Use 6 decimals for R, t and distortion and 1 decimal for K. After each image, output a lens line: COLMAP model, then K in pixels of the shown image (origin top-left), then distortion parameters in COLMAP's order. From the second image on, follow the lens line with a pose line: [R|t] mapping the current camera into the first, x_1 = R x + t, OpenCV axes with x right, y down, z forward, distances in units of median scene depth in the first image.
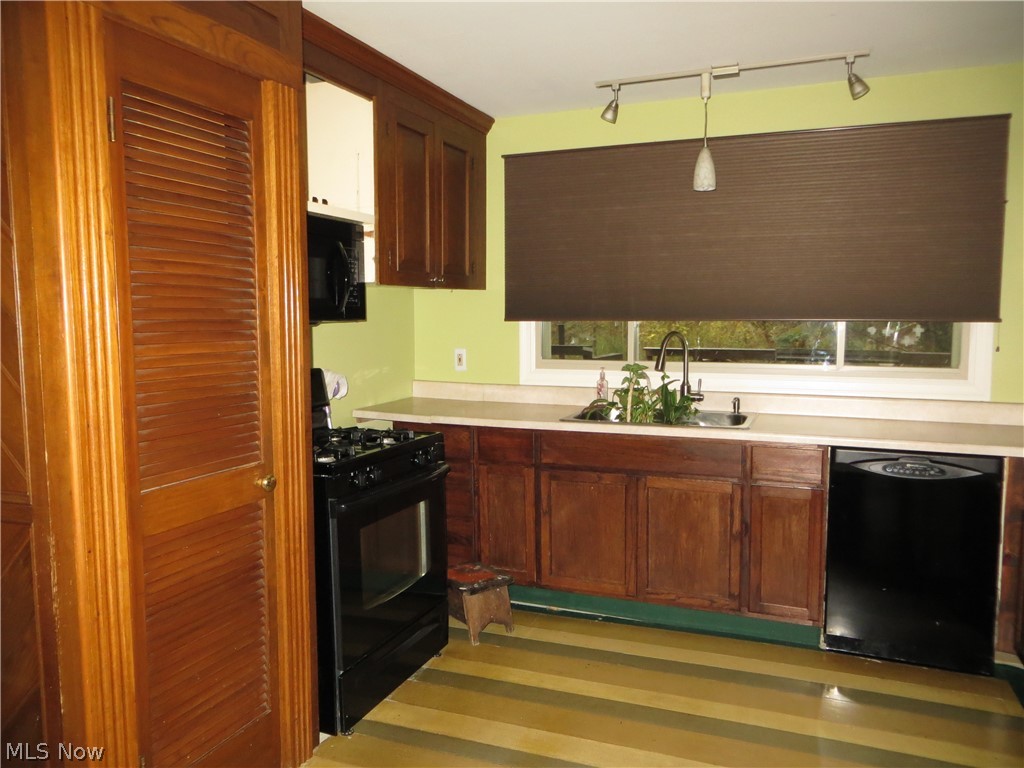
lens RADIAL K [[768.6, 0, 512.0], [0, 768.6, 384.0], [0, 0, 1]] dist [-0.027193, -0.001715]
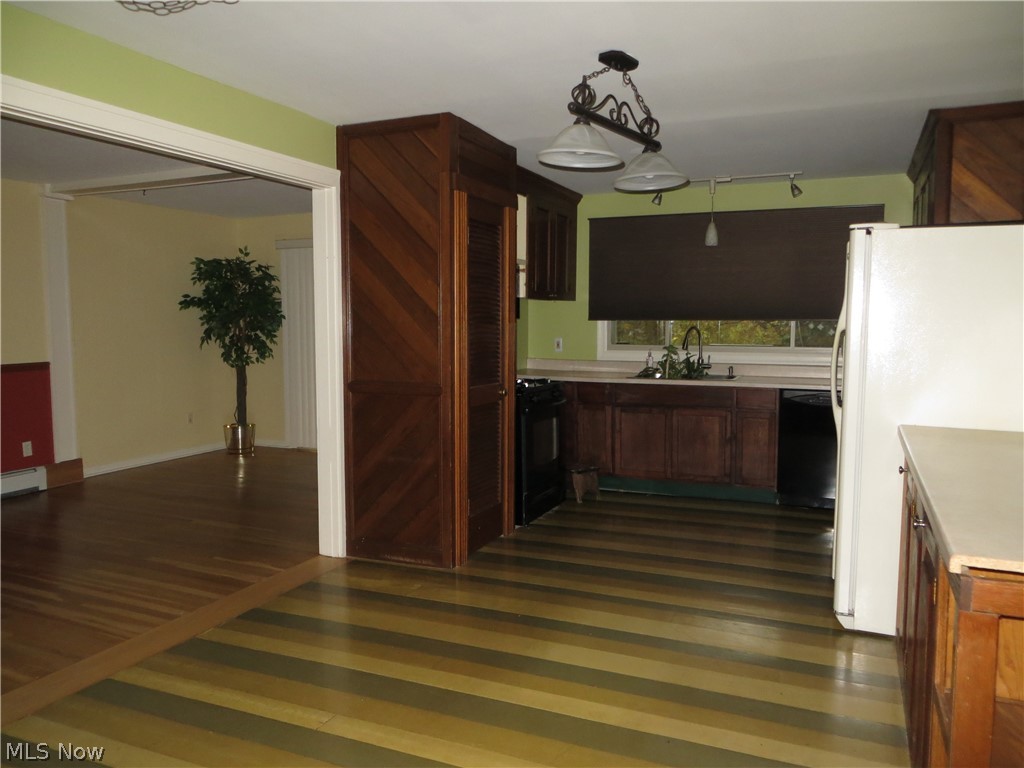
lens RADIAL K [[768.7, 0, 512.0], [0, 768.7, 384.0], [0, 0, 1]] dist [-0.022064, 0.003295]
pose [[0.999673, 0.005891, -0.024893, -0.148079], [-0.006057, 0.999960, -0.006610, 0.072692], [0.024853, 0.006759, 0.999668, -0.708679]]
